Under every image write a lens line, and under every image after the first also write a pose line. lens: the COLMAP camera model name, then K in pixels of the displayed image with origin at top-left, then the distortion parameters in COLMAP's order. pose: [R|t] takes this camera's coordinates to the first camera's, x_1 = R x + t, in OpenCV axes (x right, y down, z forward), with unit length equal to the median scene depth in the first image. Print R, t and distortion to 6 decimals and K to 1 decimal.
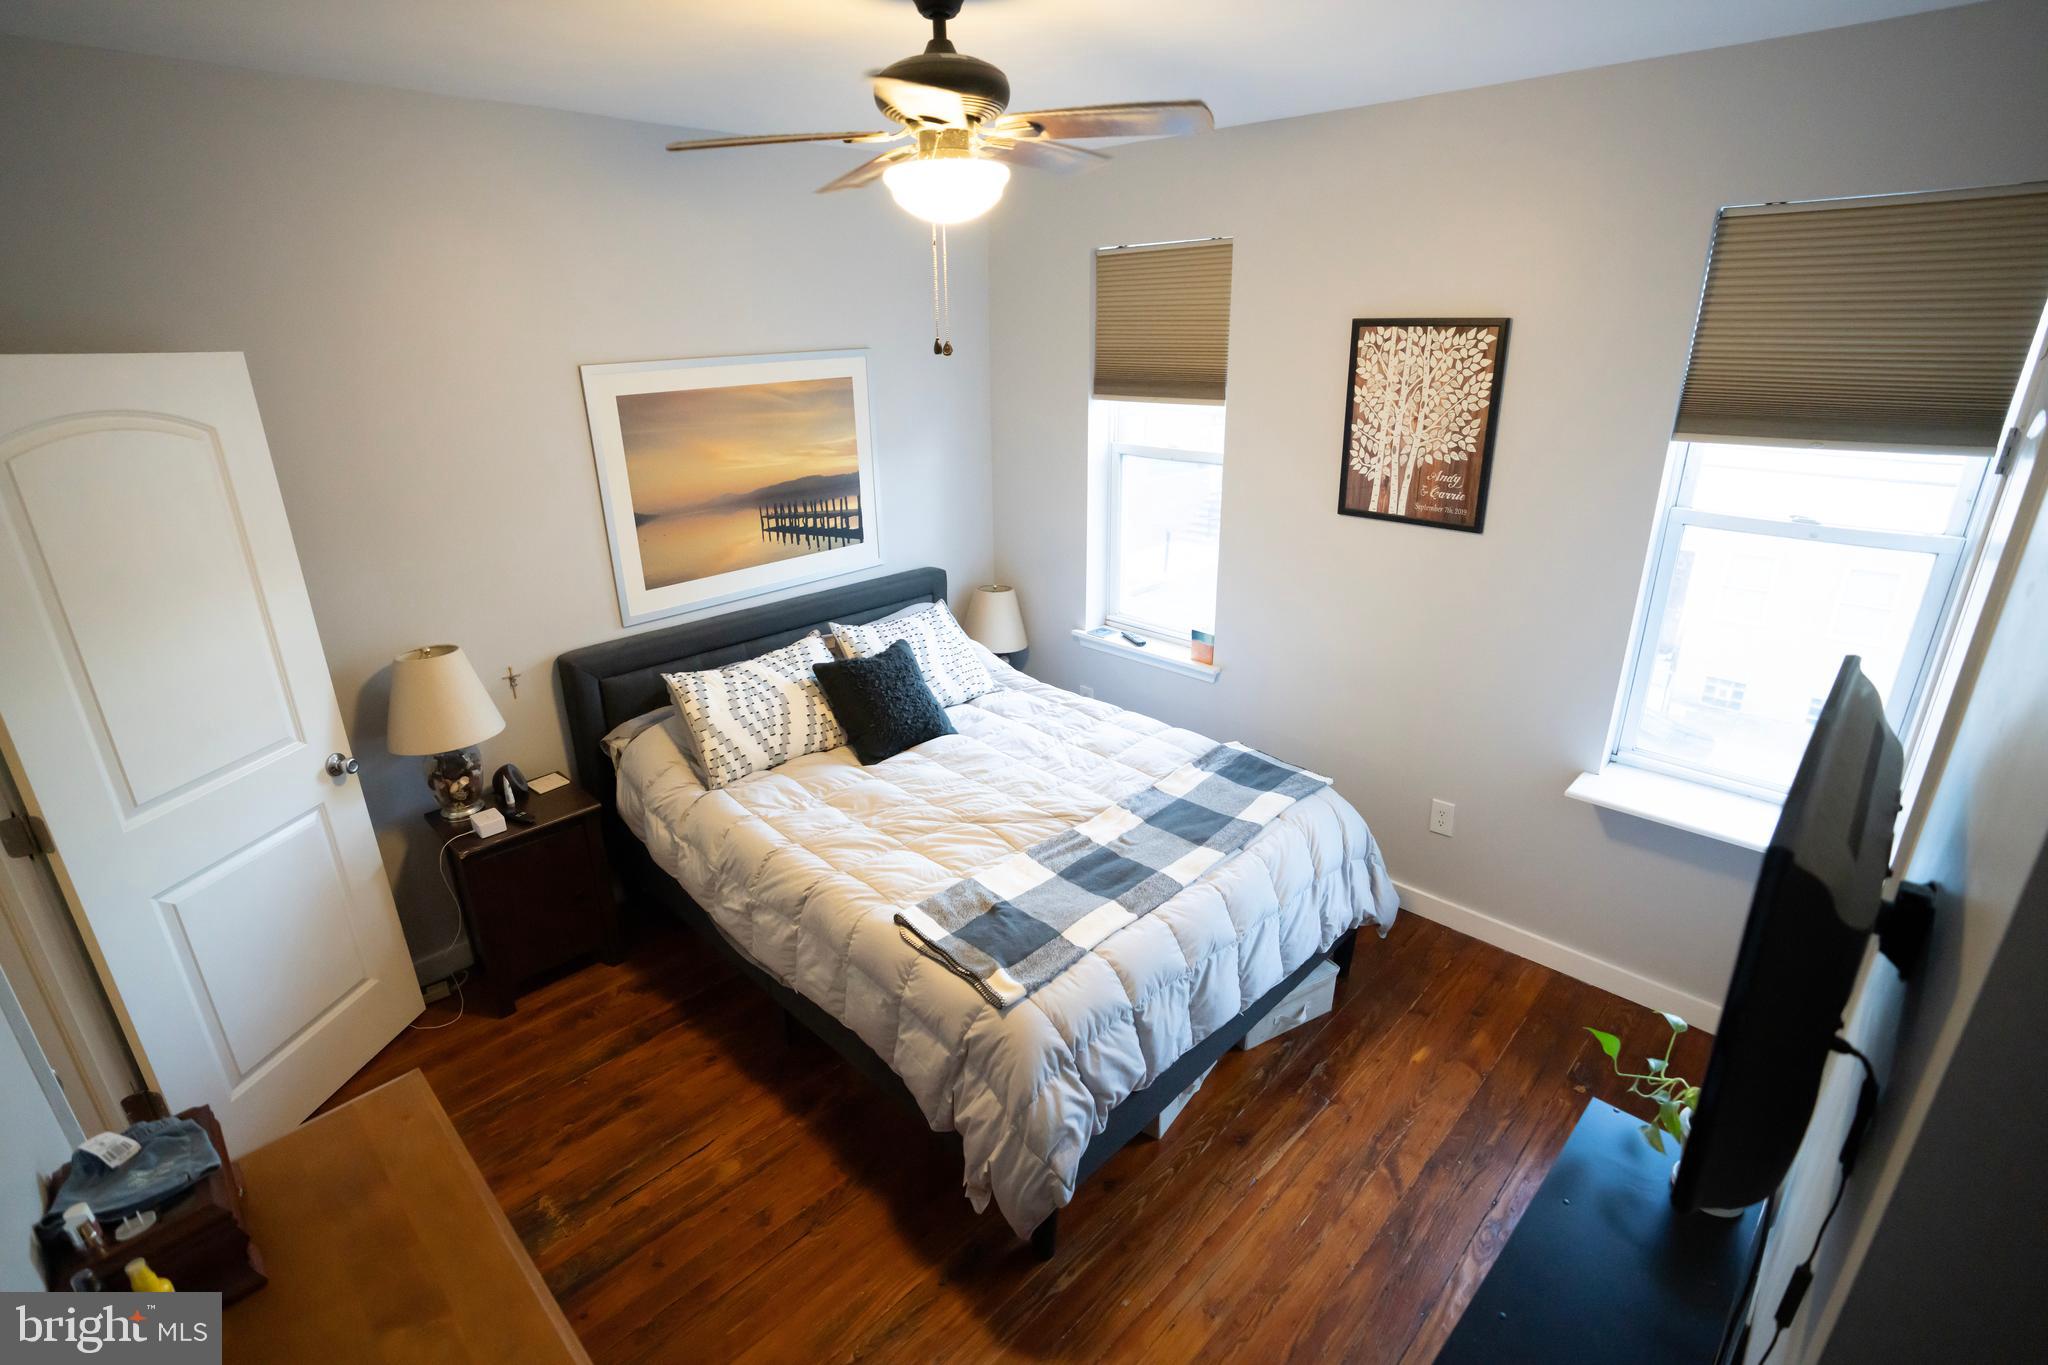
lens RADIAL K [[940.1, 0, 1031.3], [0, 940.1, 680.5], [0, 0, 1]] dist [-0.071831, 0.028364]
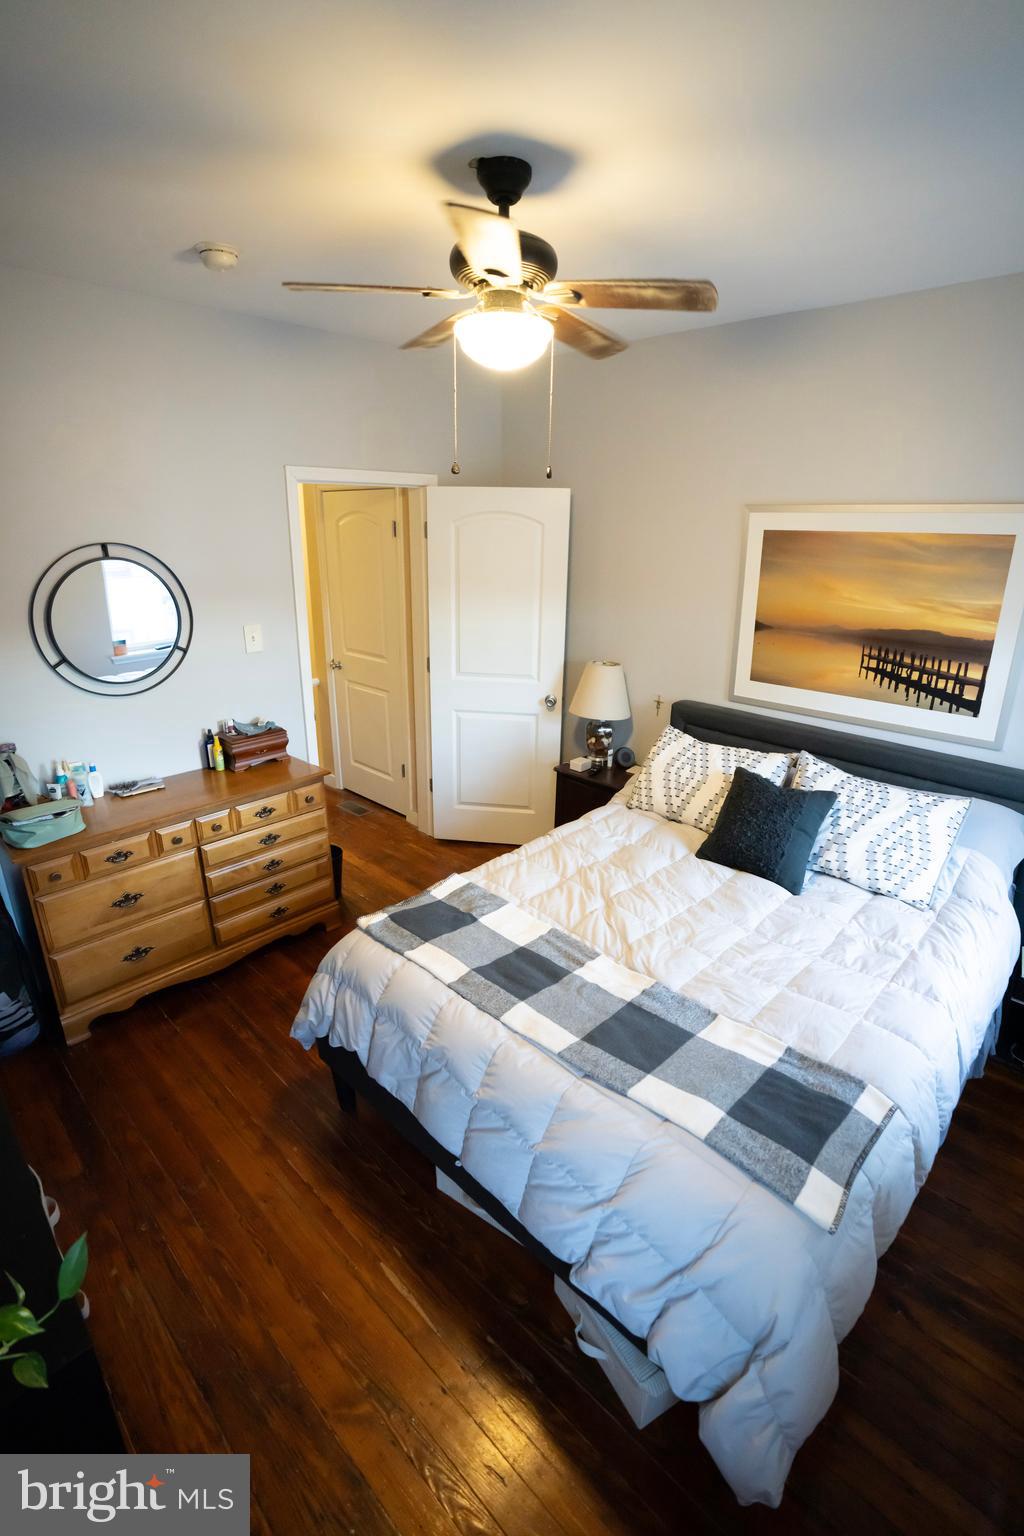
lens RADIAL K [[705.1, 0, 510.3], [0, 705.1, 769.7], [0, 0, 1]] dist [-0.071831, 0.028364]
pose [[0.012633, 0.350958, -0.936306, 0.571690], [-0.363049, 0.874091, 0.322739, -0.189369], [0.931685, 0.335847, 0.138457, 0.614635]]
